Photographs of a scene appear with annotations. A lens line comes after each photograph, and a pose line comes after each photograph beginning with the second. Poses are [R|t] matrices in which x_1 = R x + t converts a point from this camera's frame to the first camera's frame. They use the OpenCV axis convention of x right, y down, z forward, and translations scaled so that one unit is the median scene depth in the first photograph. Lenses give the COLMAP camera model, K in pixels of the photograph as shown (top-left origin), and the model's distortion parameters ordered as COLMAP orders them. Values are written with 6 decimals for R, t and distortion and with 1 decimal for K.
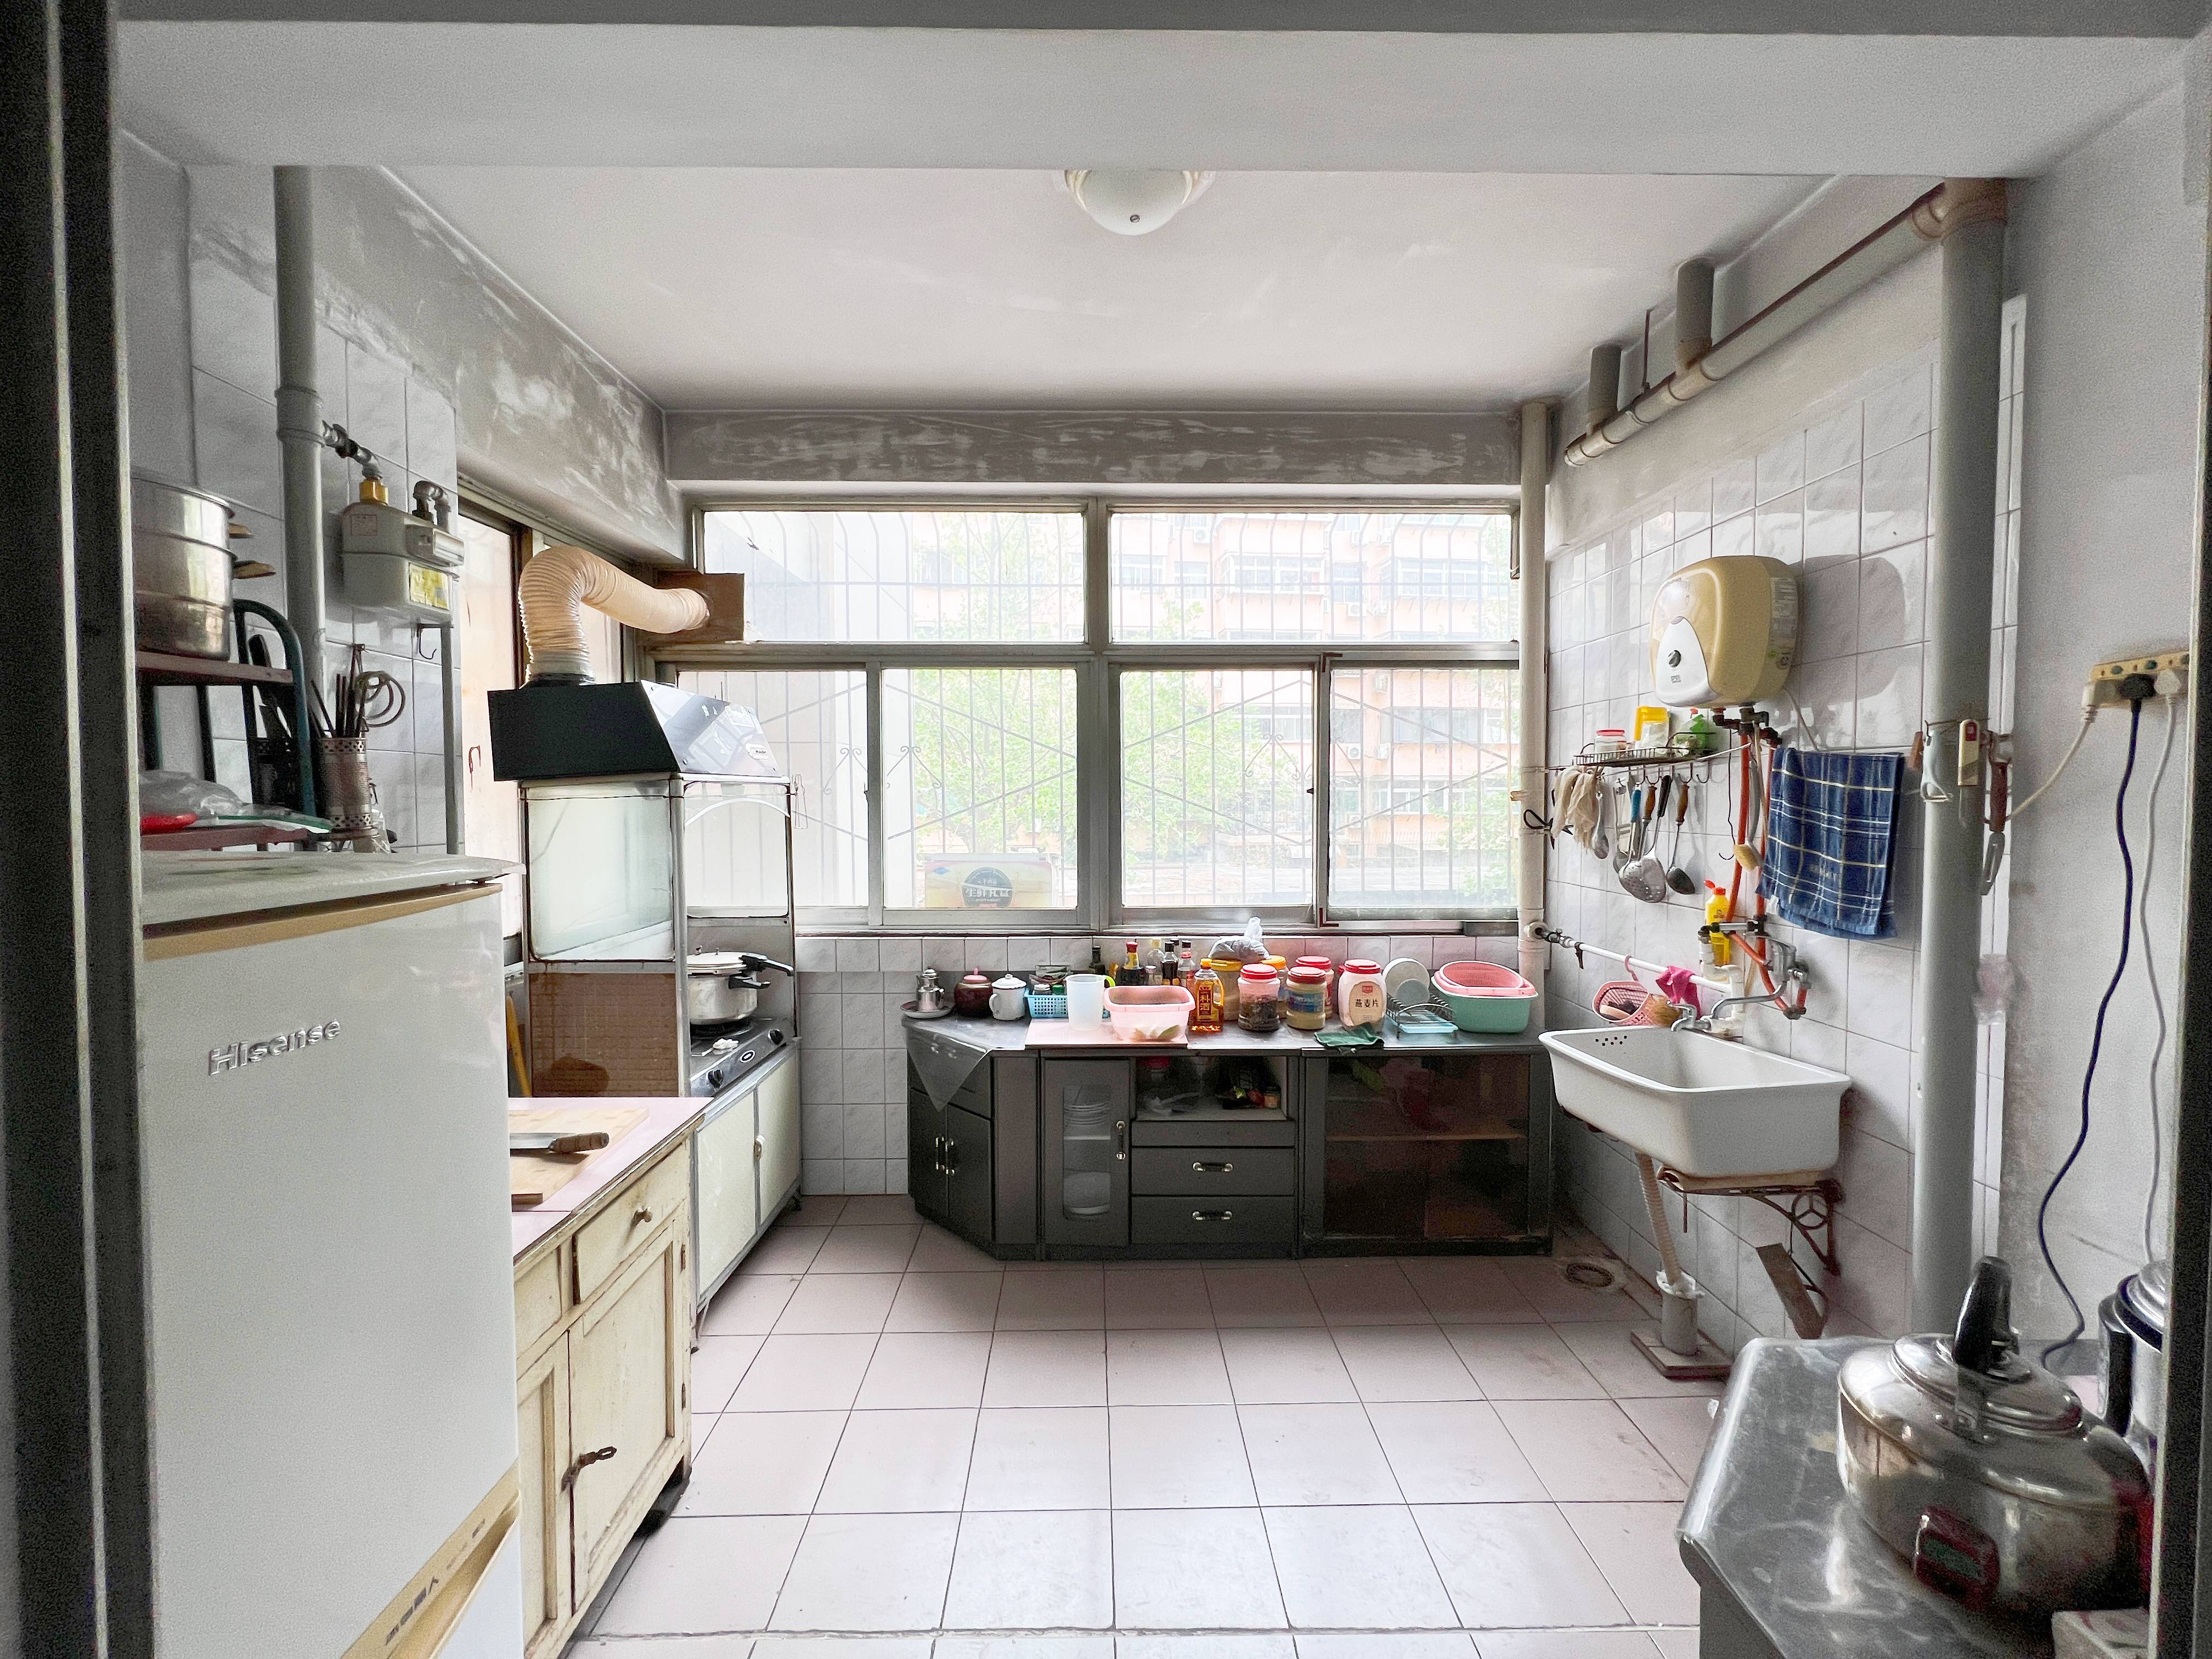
lens RADIAL K [[892.1, 0, 1108.8], [0, 892.1, 831.8], [0, 0, 1]] dist [0.000353, 0.000078]
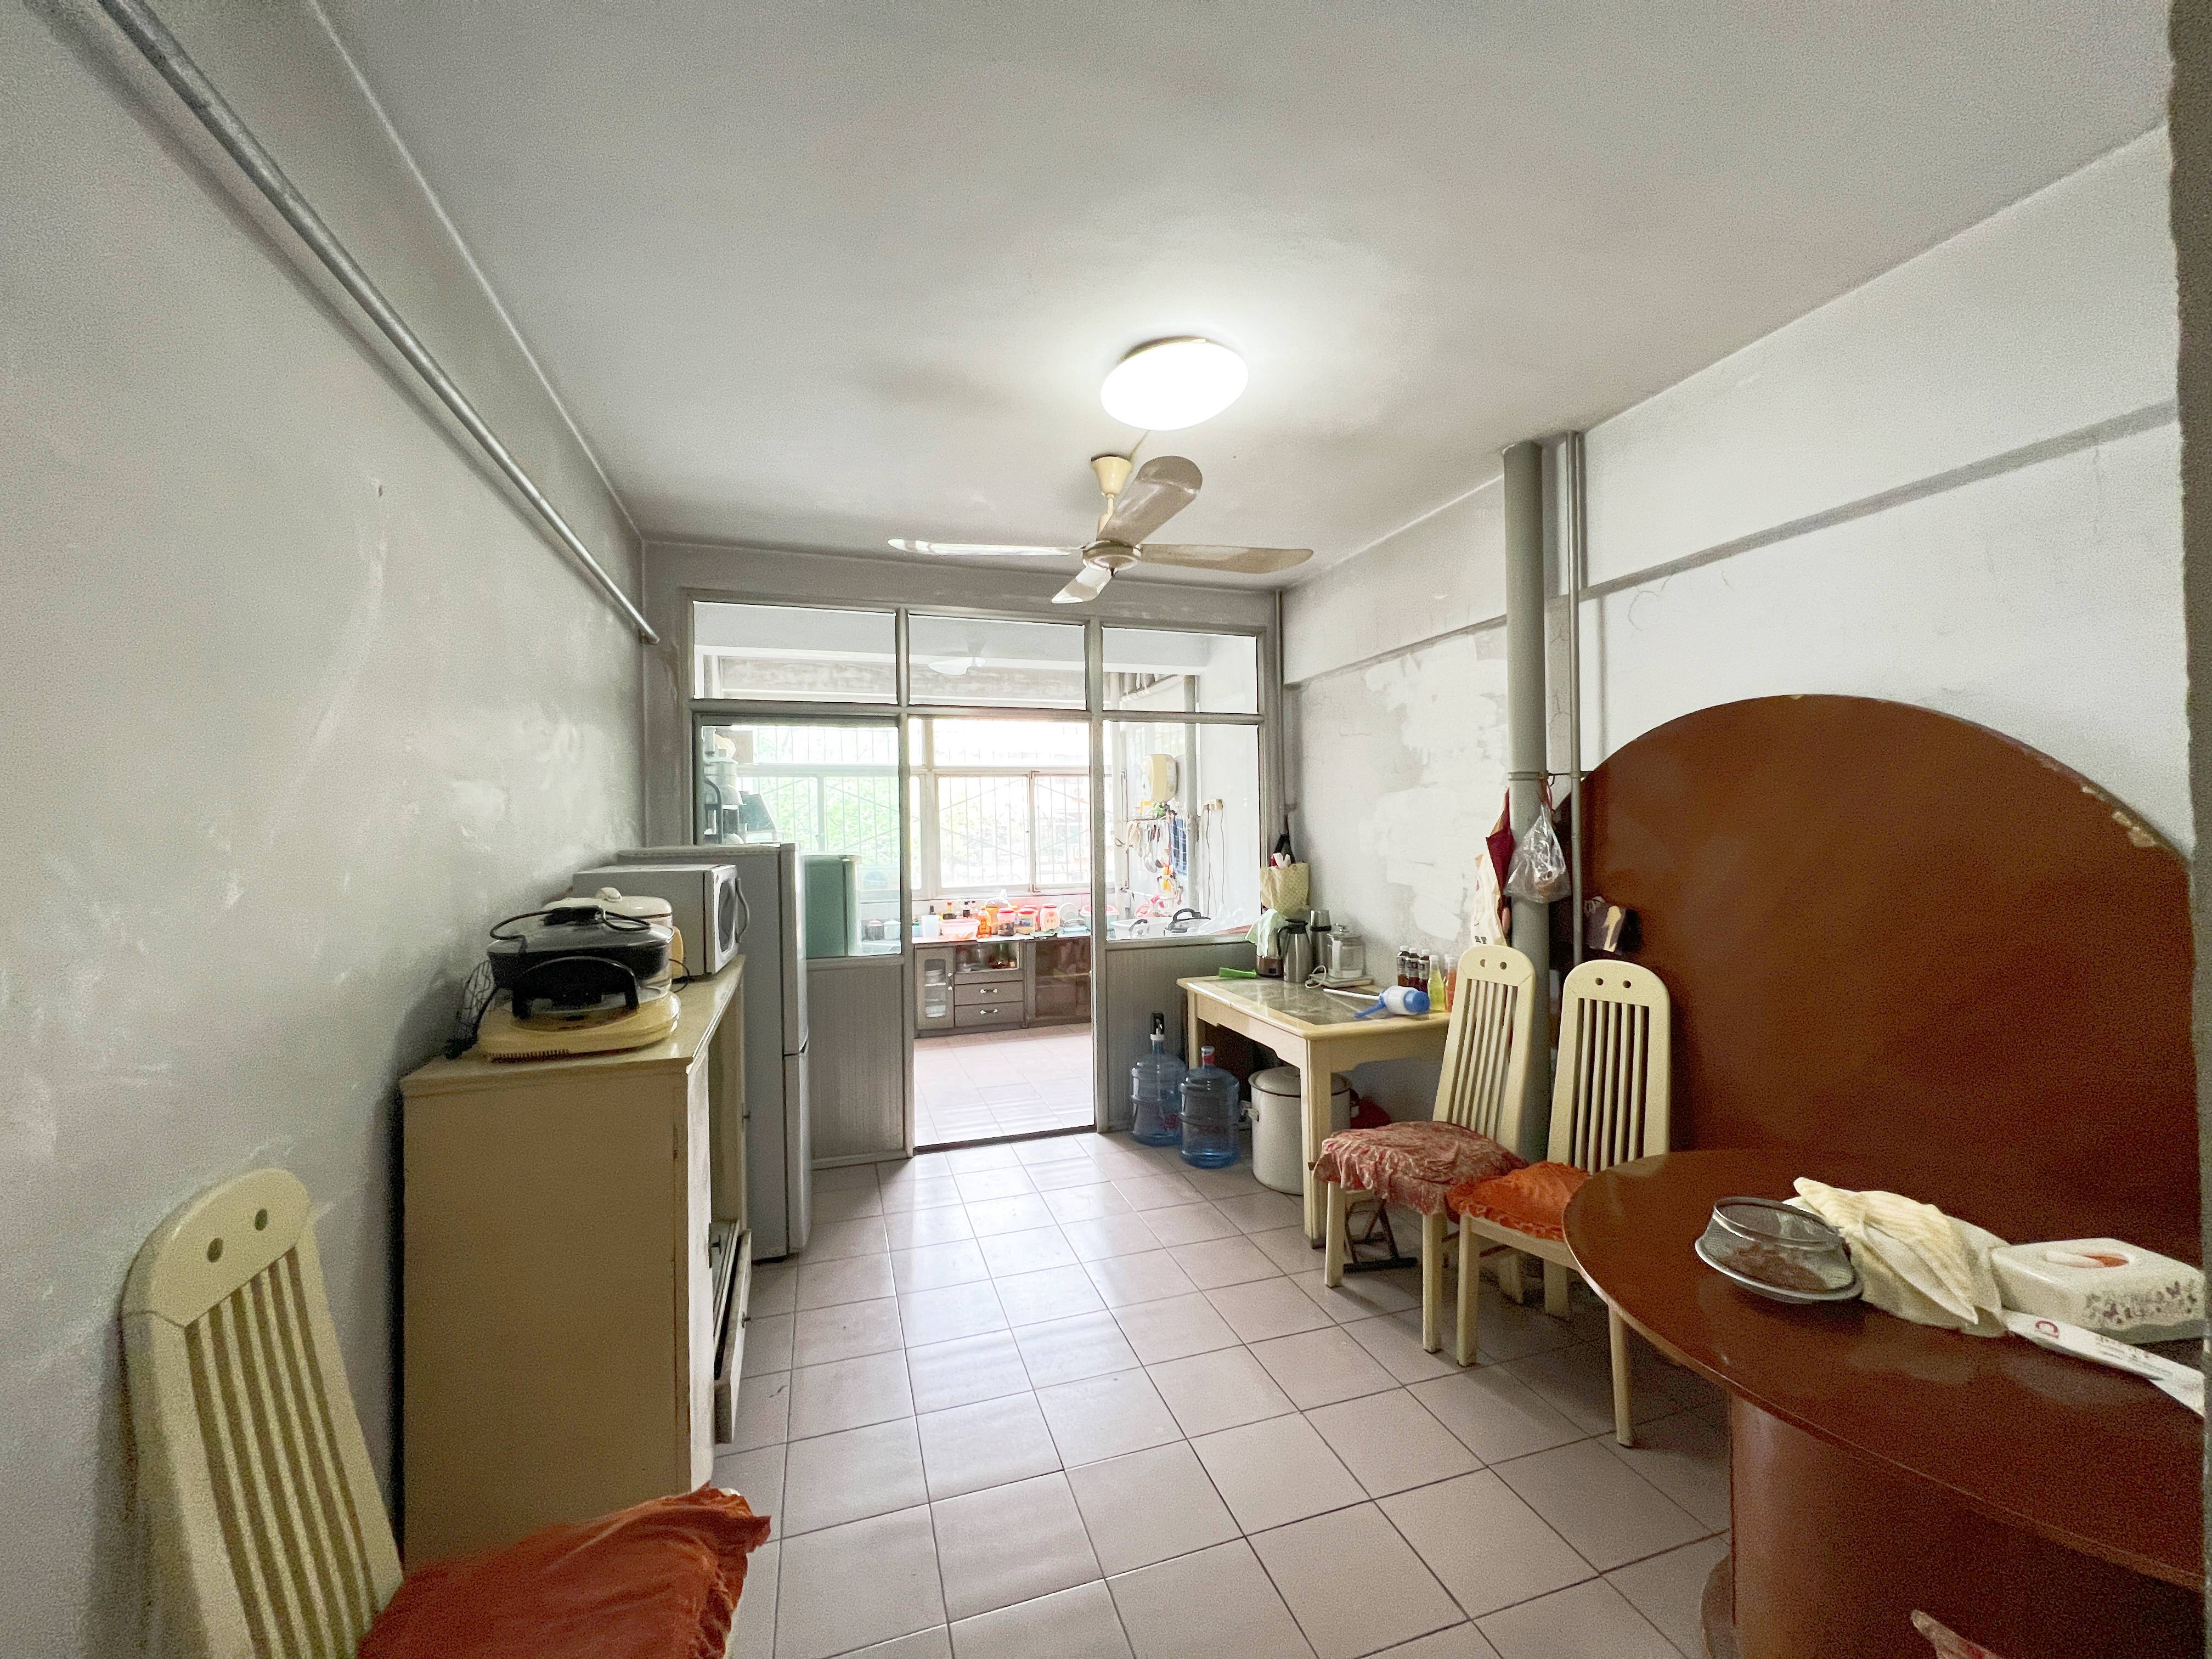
lens RADIAL K [[892.1, 0, 1114.1], [0, 892.1, 834.7], [0, 0, 1]] dist [0.000353, 0.000078]
pose [[0.957784, -0.014285, 0.287134, -0.218443], [0.026663, 0.998874, -0.039244, 0.056766], [-0.286250, 0.045243, 0.957086, -1.268135]]
